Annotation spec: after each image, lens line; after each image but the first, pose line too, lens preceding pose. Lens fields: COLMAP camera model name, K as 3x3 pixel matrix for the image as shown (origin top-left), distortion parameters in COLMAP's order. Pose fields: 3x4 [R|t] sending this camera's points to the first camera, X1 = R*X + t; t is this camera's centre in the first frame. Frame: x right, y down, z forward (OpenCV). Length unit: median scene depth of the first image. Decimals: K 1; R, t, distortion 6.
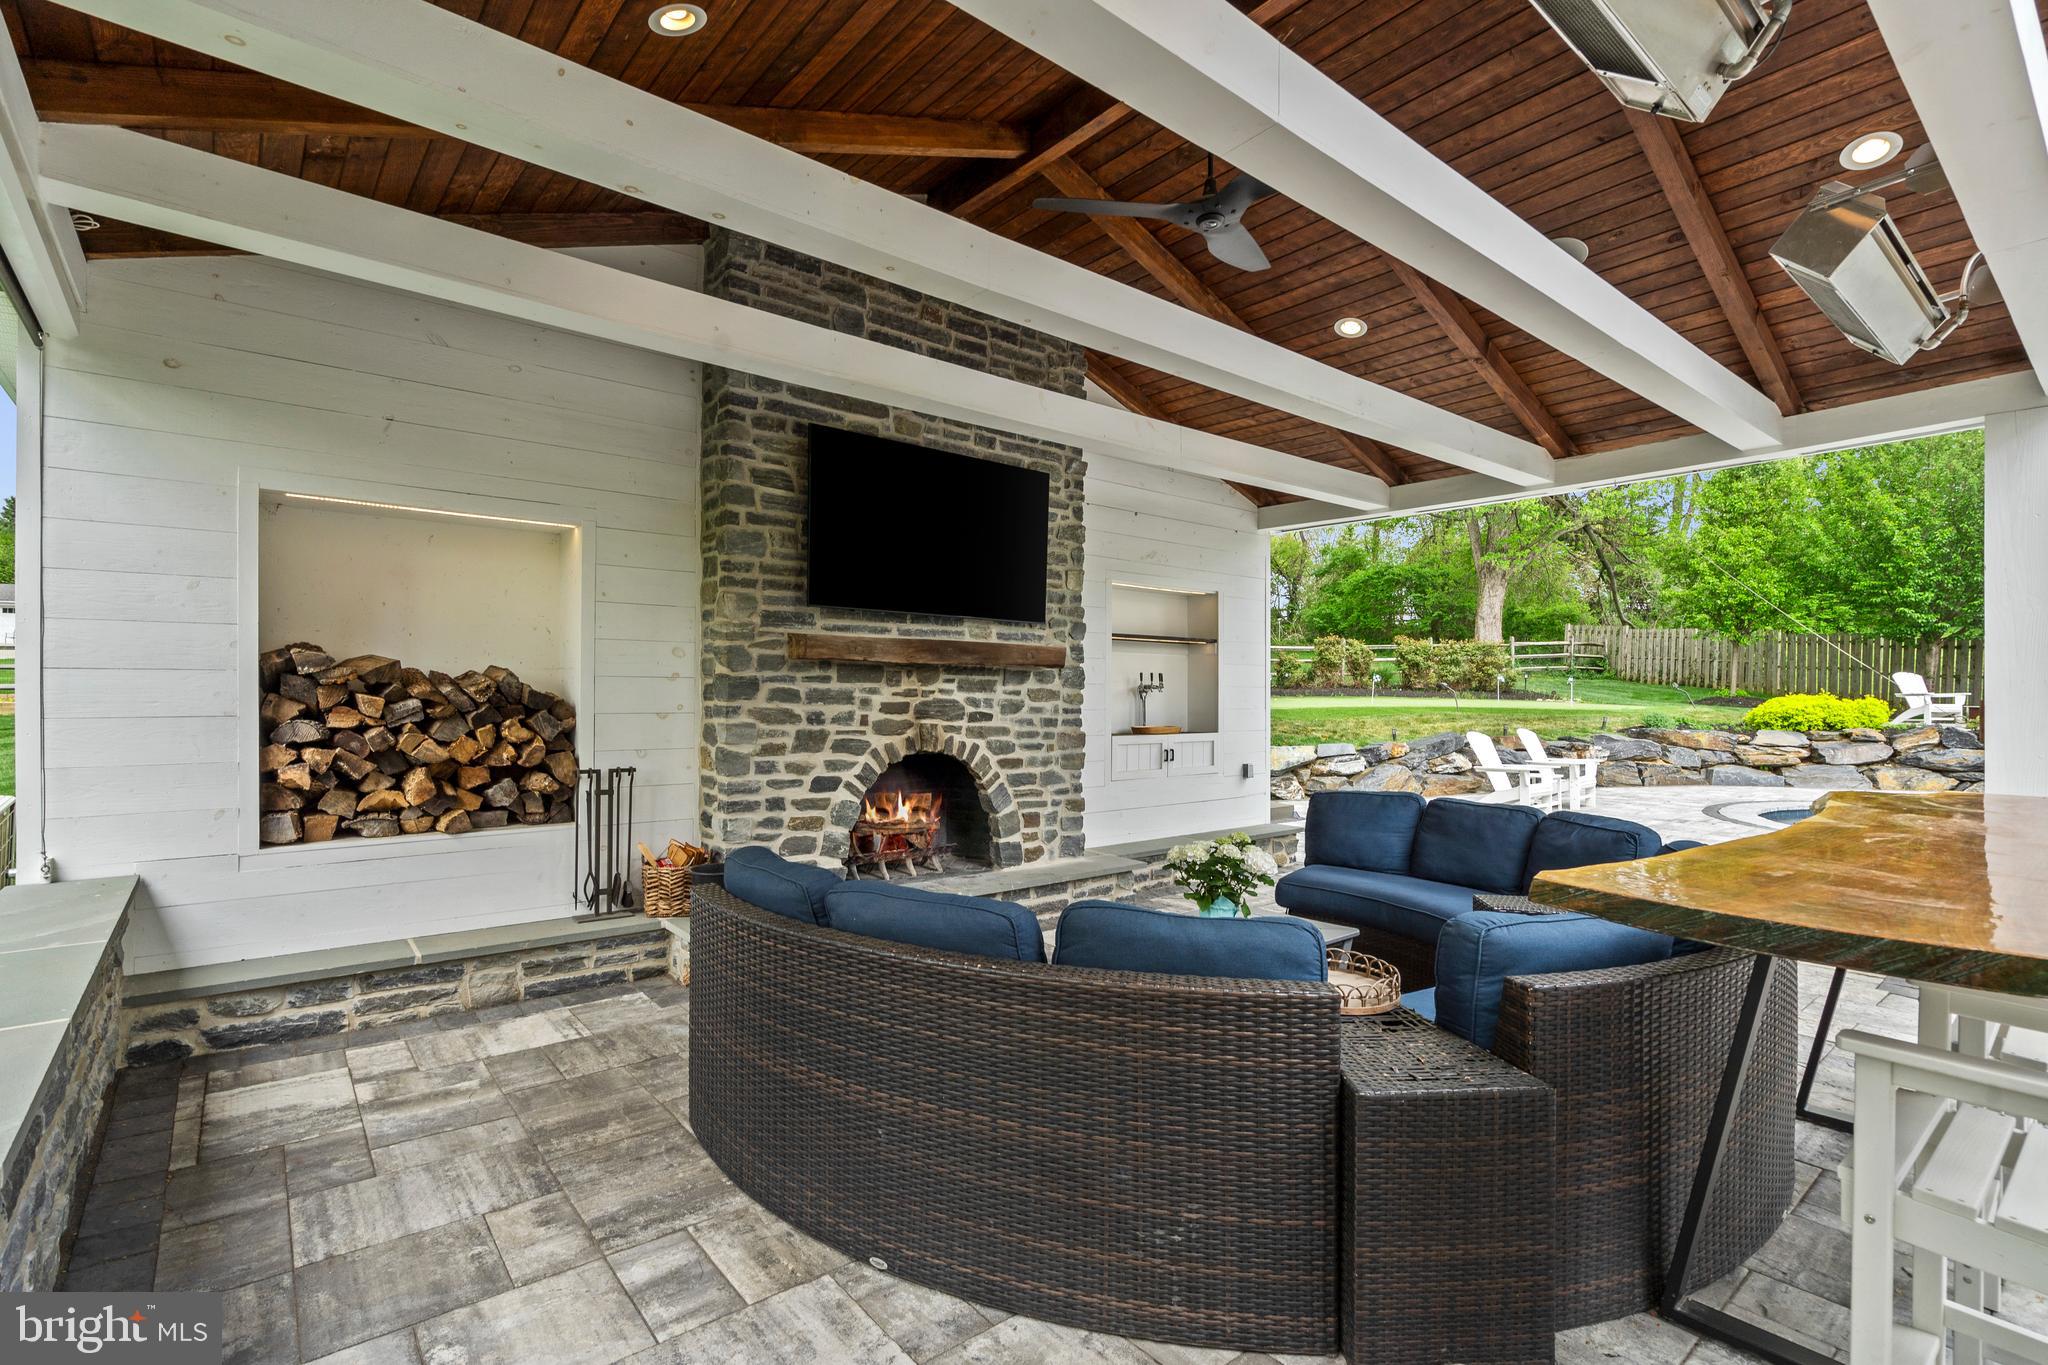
lens RADIAL K [[949.1, 0, 1022.4], [0, 949.1, 687.8], [0, 0, 1]] dist [-0.005149, 0.002381]
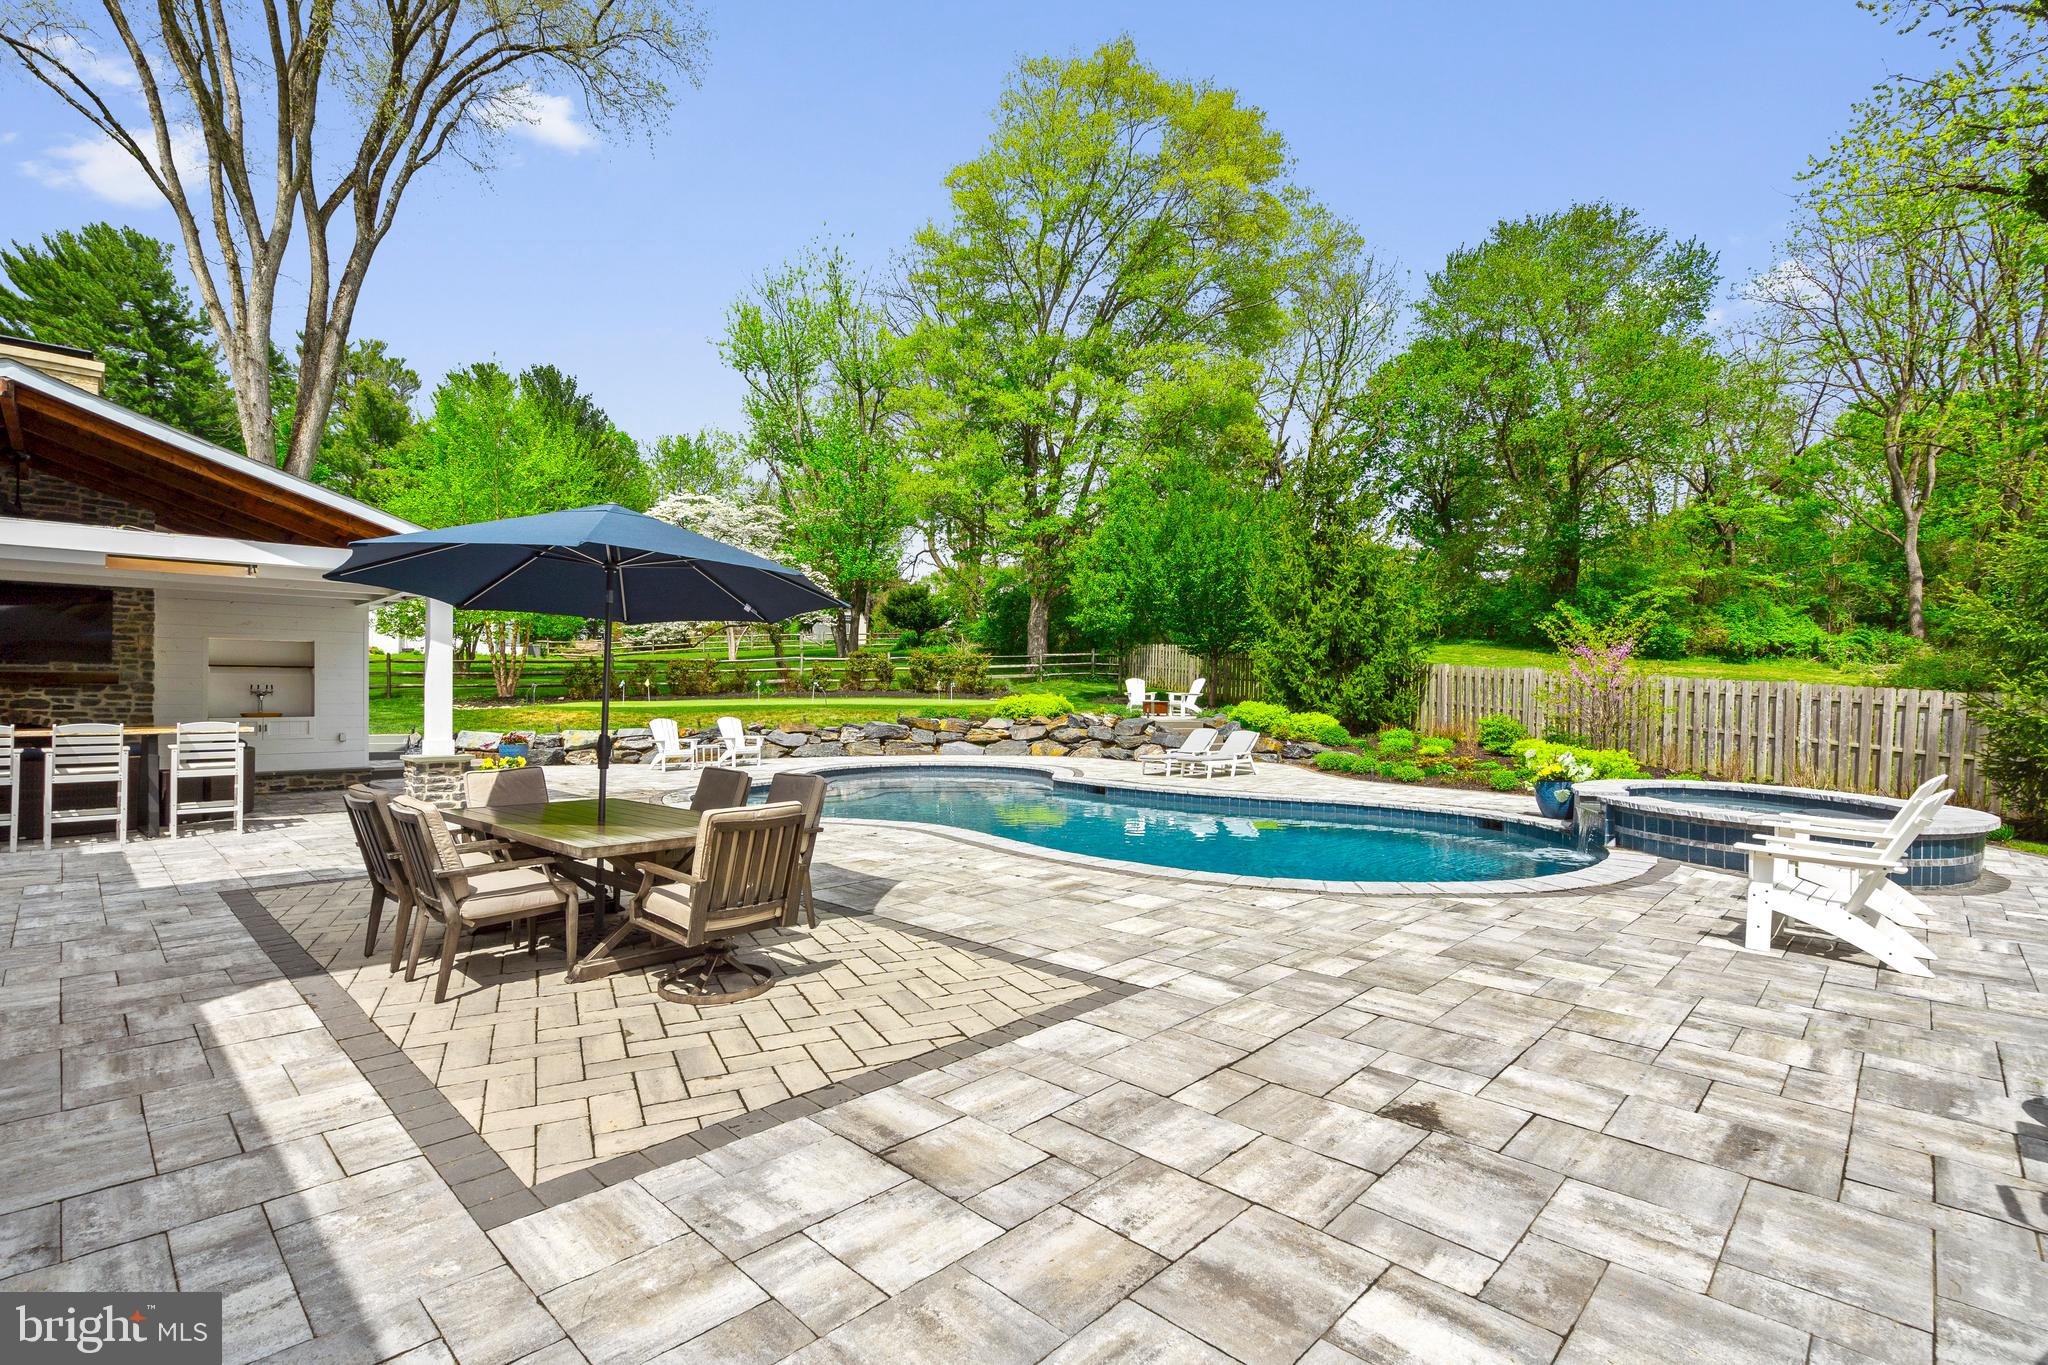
lens RADIAL K [[949.1, 0, 1014.6], [0, 949.1, 678.1], [0, 0, 1]] dist [-0.005149, 0.002381]
pose [[0.993519, -0.010013, 0.113224, 1.882297], [0.012203, 0.999751, -0.018666, 0.032157], [-0.113009, 0.019927, 0.993394, -1.375068]]
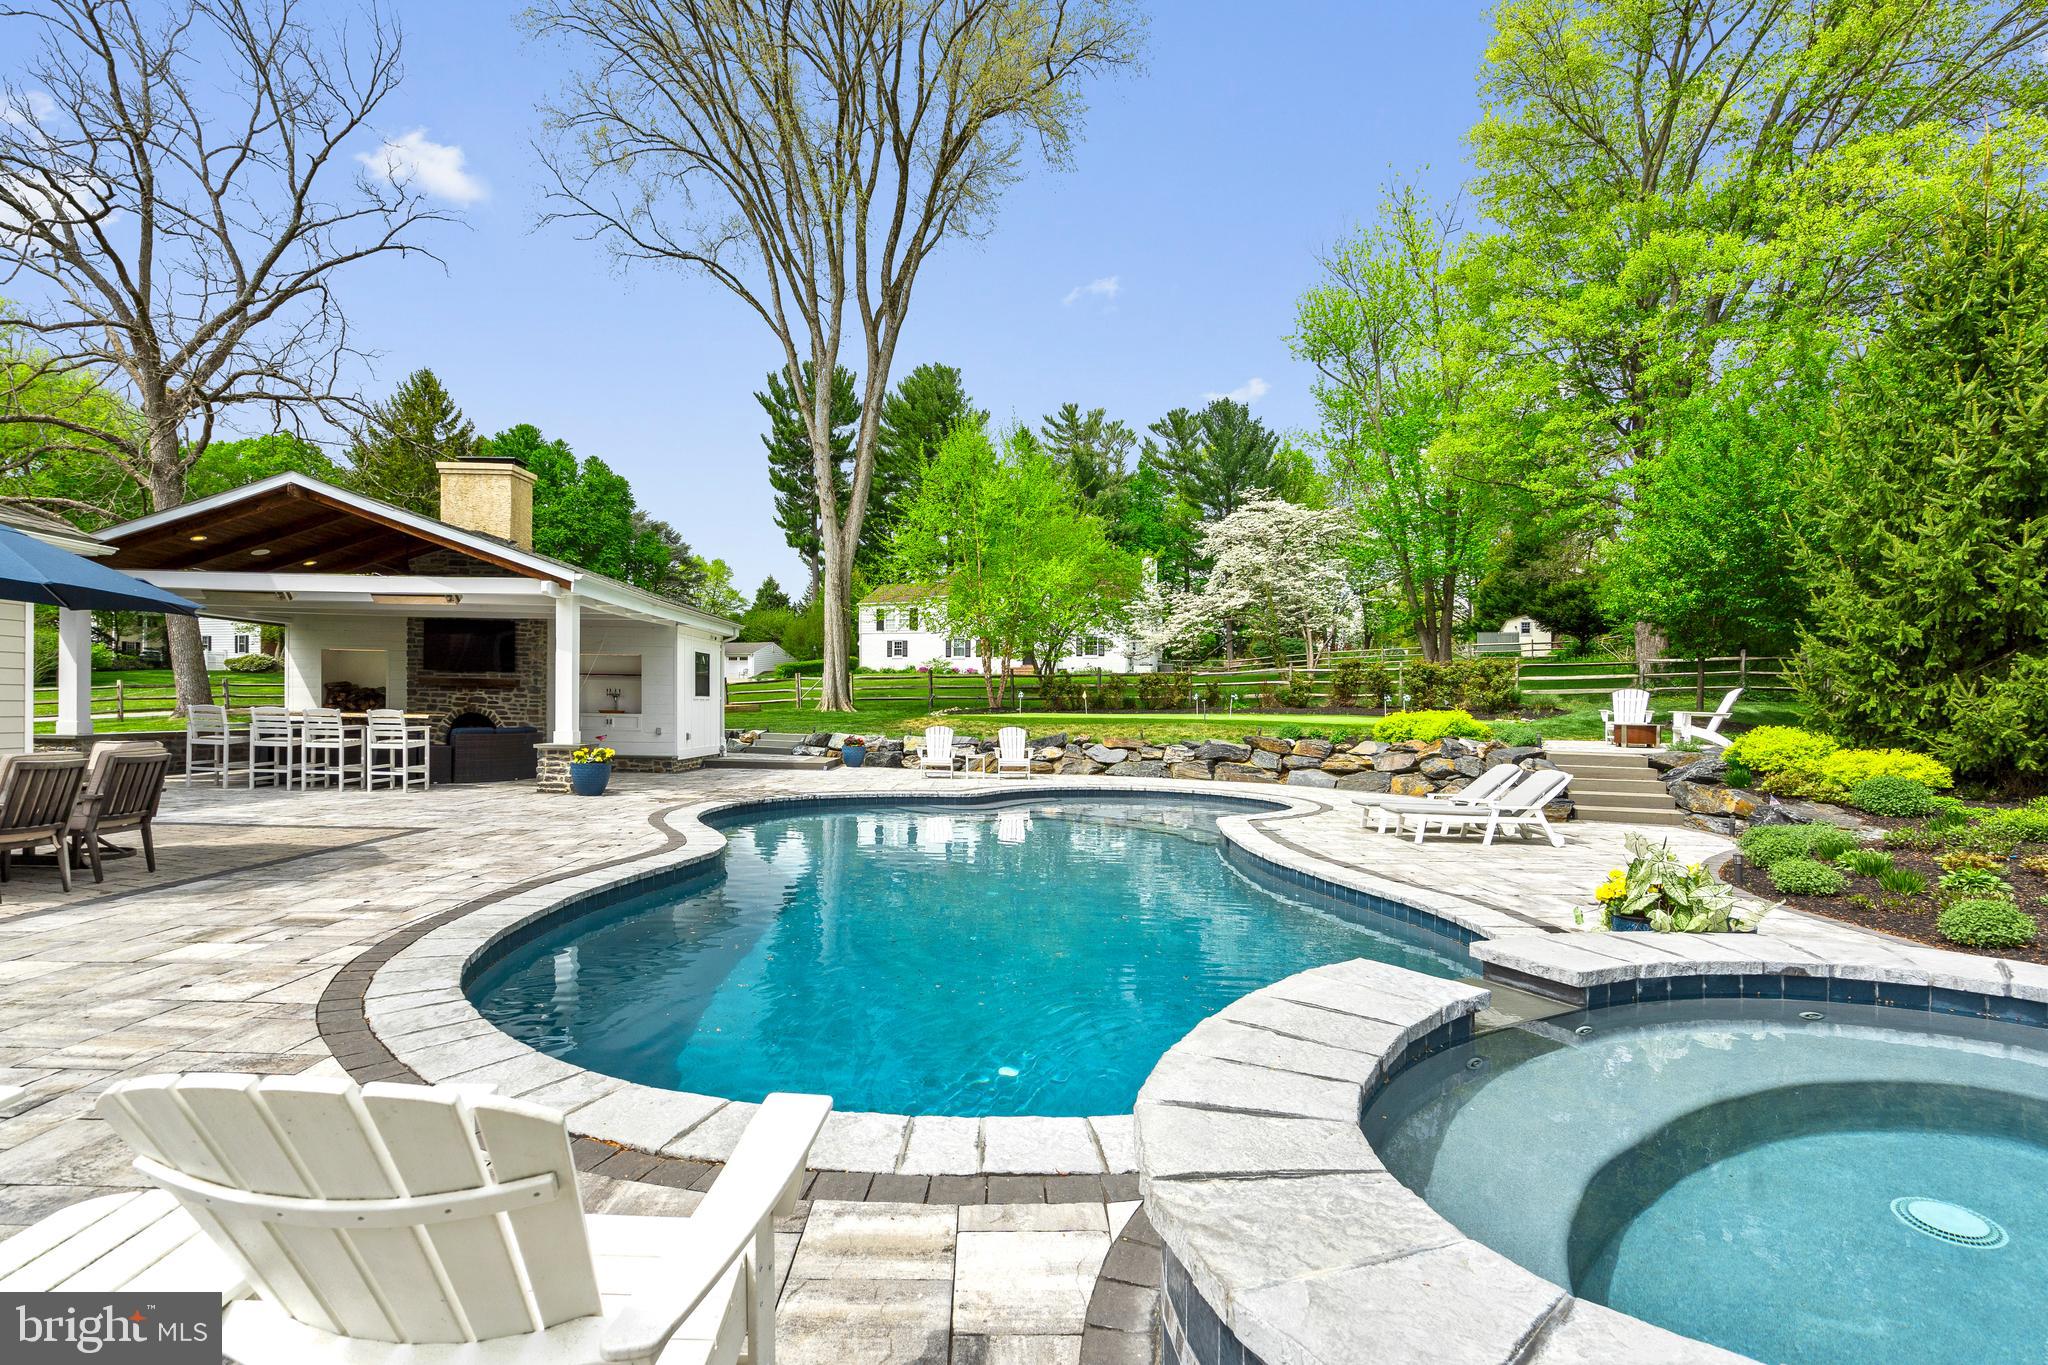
lens RADIAL K [[949.1, 0, 1007.9], [0, 949.1, 714.5], [0, 0, 1]] dist [-0.005149, 0.002381]
pose [[0.783207, 0.007089, -0.621720, 3.329792], [-0.010969, 0.999937, -0.002417, 0.061594], [0.621664, 0.008712, 0.783235, -0.400176]]
